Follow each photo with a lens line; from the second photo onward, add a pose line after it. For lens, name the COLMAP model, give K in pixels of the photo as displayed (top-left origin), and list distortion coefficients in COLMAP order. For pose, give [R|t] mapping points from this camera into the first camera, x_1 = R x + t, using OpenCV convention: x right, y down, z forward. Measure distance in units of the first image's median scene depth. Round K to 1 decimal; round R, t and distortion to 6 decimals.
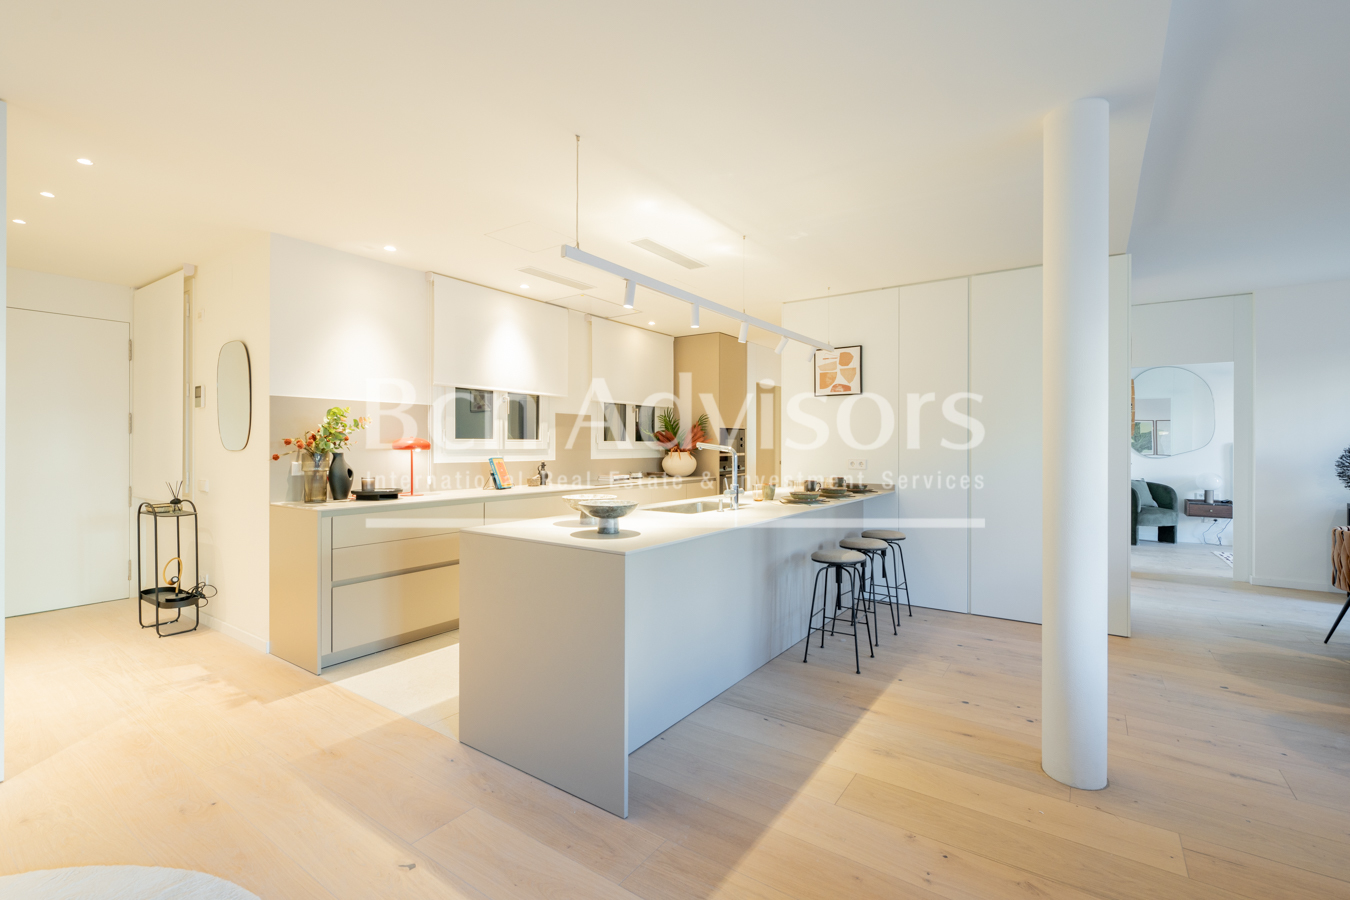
lens RADIAL K [[597.3, 0, 672.4], [0, 597.3, 444.3], [0, 0, 1]] dist [-0.001888, 0.000170]
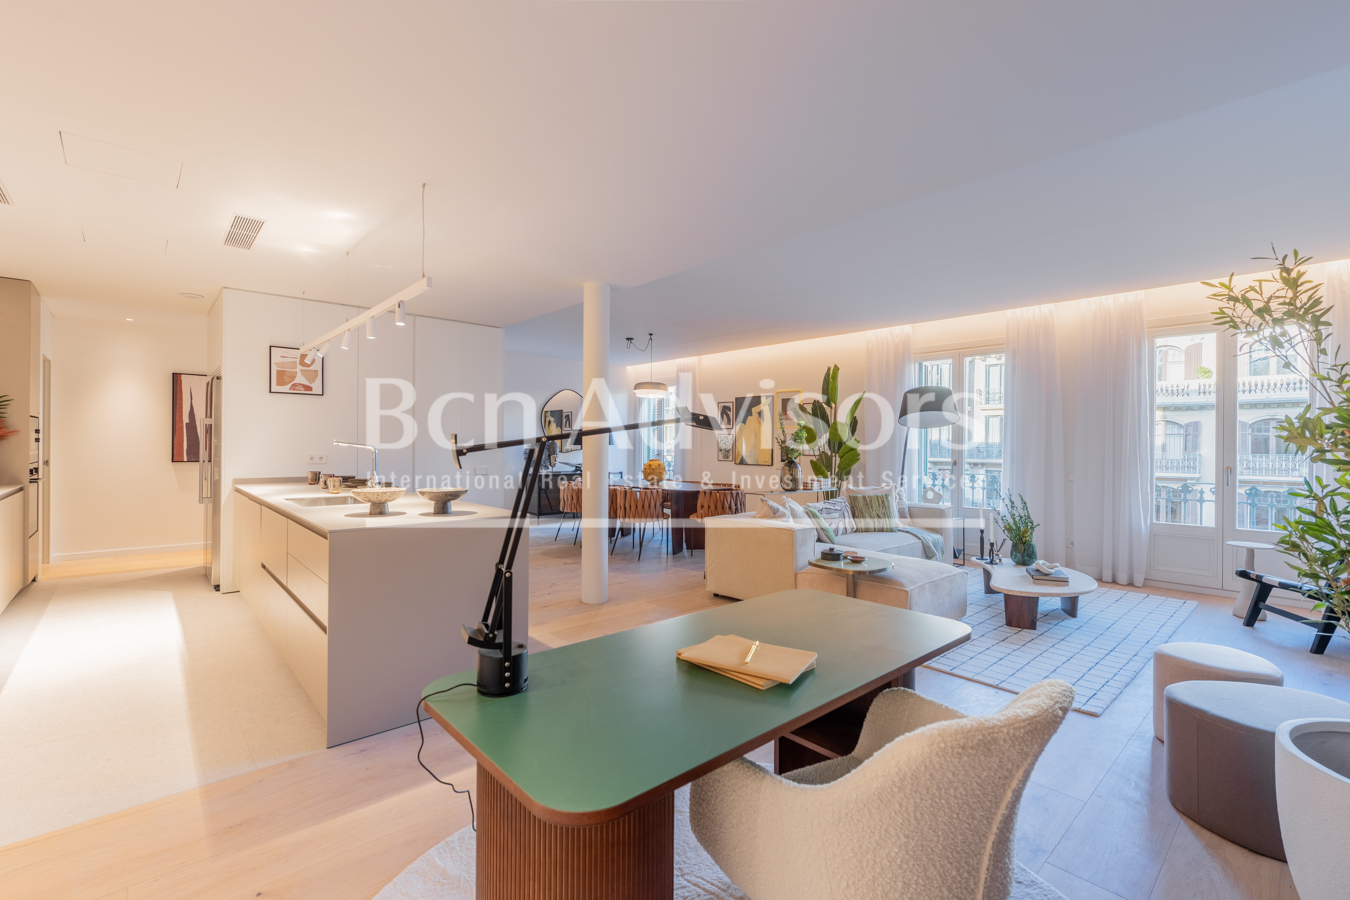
lens RADIAL K [[597.3, 0, 672.4], [0, 597.3, 444.3], [0, 0, 1]] dist [-0.001888, 0.000170]
pose [[0.225272, -0.000788, 0.974296, -0.600793], [-0.008654, 0.999959, 0.002810, -0.002260], [-0.974257, -0.009065, 0.225256, 0.123130]]
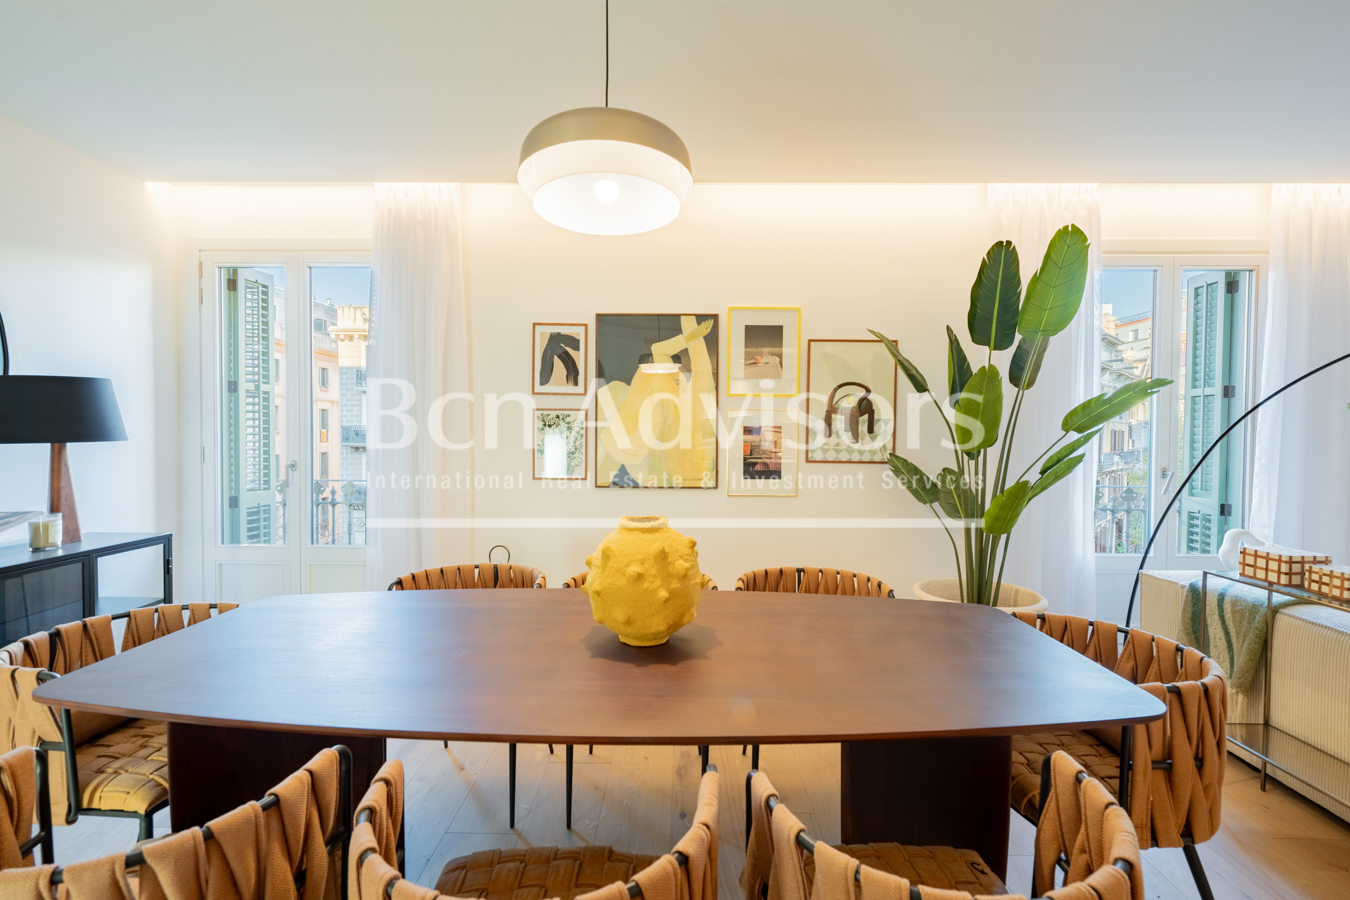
lens RADIAL K [[589.2, 0, 673.7], [0, 589.2, 442.6], [0, 0, 1]] dist [0.001412, 0.000216]
pose [[-0.559941, -0.027896, 0.828063, 0.605708], [-0.008728, 0.999576, 0.027772, -0.010629], [-0.828487, 0.008323, -0.559947, 0.664698]]
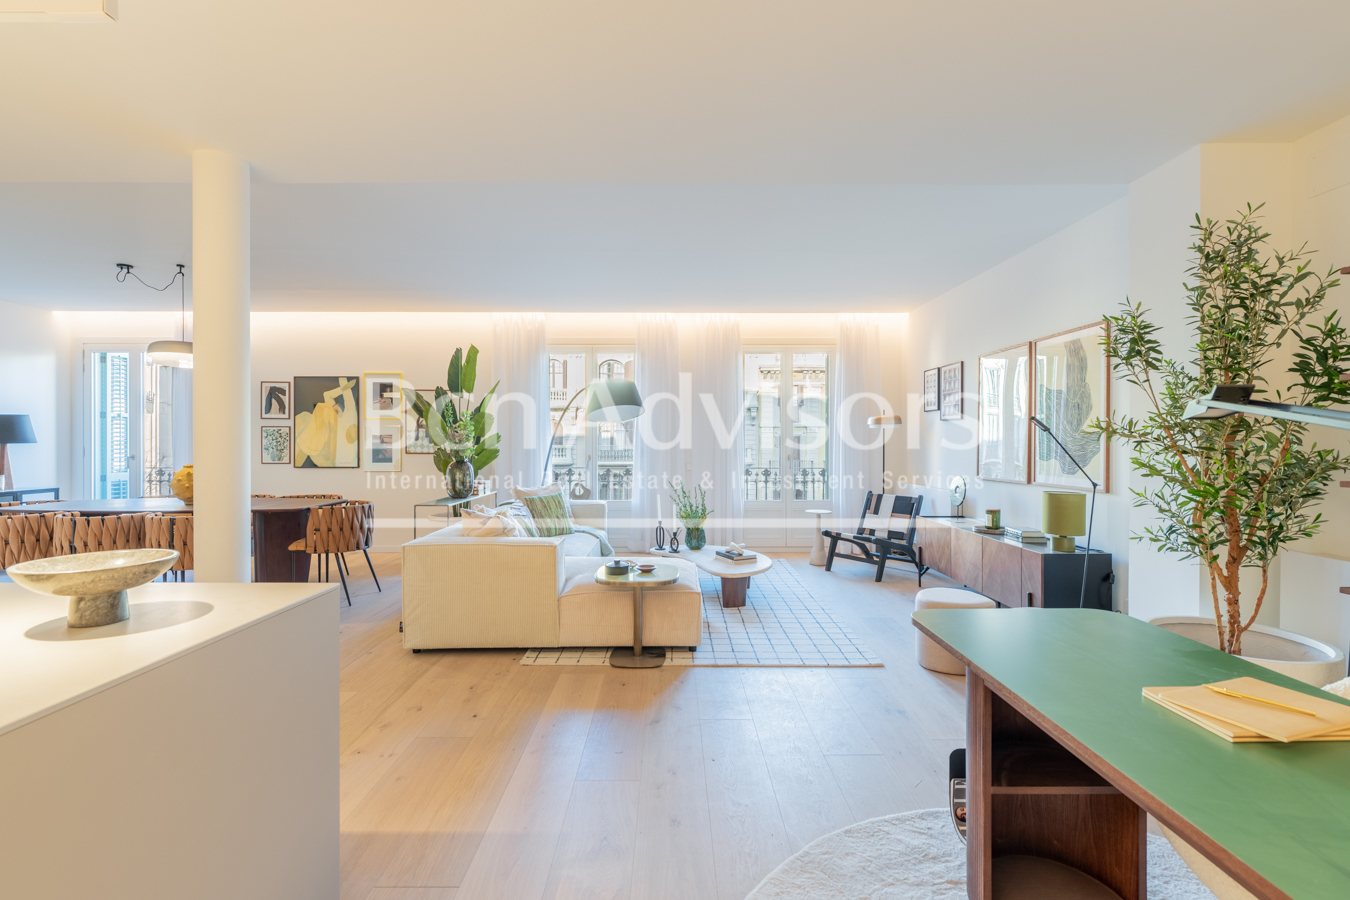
lens RADIAL K [[607.9, 0, 674.2], [0, 607.9, 444.5], [0, 0, 1]] dist [0.000488, 0.000721]
pose [[-0.579761, -0.008224, 0.814745, -0.381531], [-0.003338, 0.999965, 0.007718, -0.002293], [-0.814780, 0.001754, -0.579768, 0.446943]]
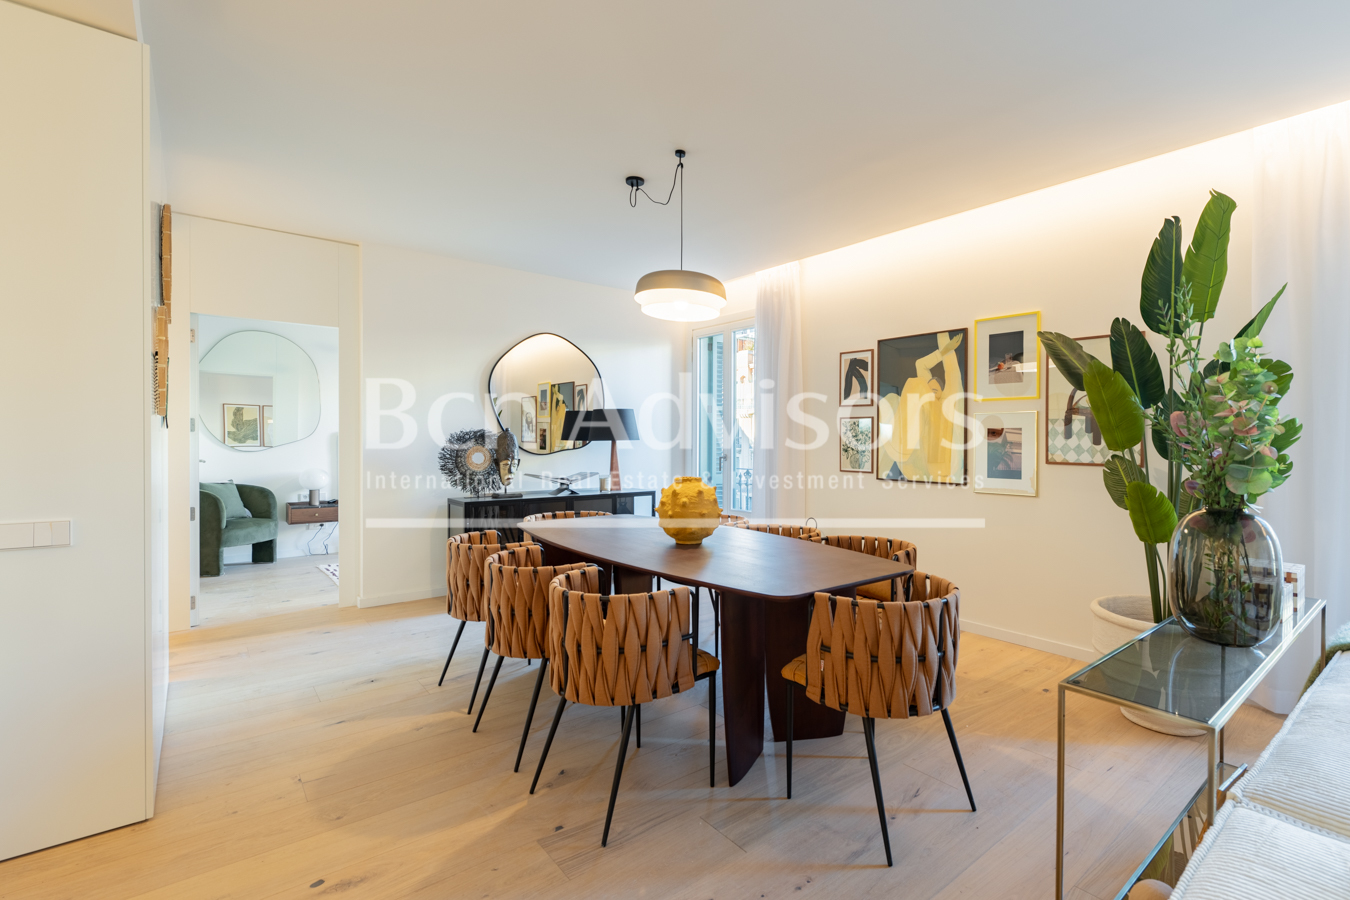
lens RADIAL K [[631.1, 0, 770.1], [0, 631.1, 443.8], [0, 0, 1]] dist [-0.001121, -0.000272]
pose [[0.219886, -0.009982, 0.975474, 0.290259], [-0.005361, 0.999920, 0.011441, 0.000739], [-0.975511, -0.007746, 0.219815, 0.299495]]
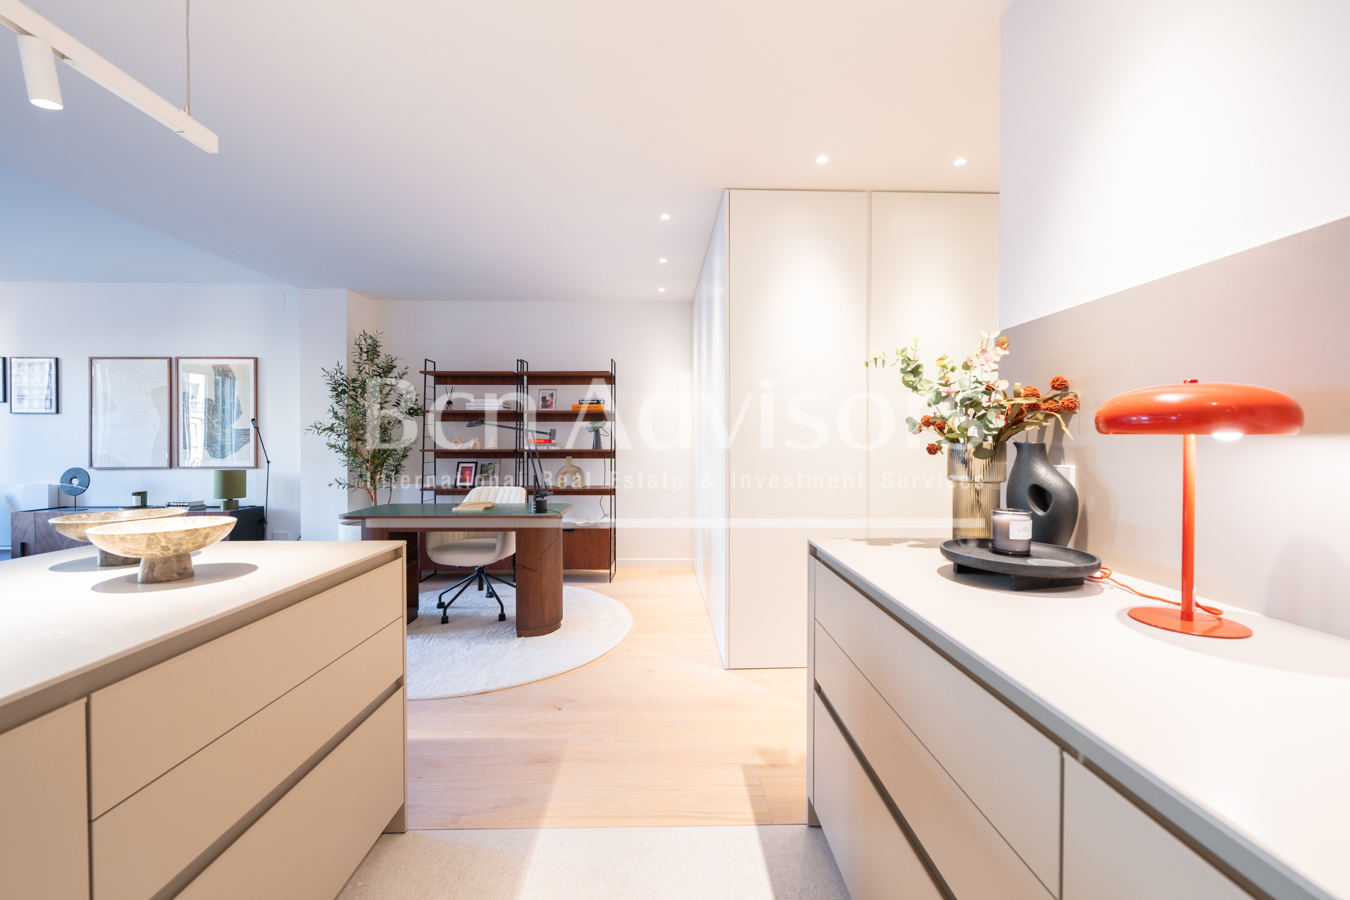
lens RADIAL K [[544.3, 0, 678.8], [0, 544.3, 444.1], [0, 0, 1]] dist [-0.002153, -0.000292]
pose [[-0.804193, -0.001027, -0.594367, -0.115824], [-0.002735, 0.999994, 0.001972, 0.010085], [0.594362, 0.003212, -0.804191, 0.888899]]
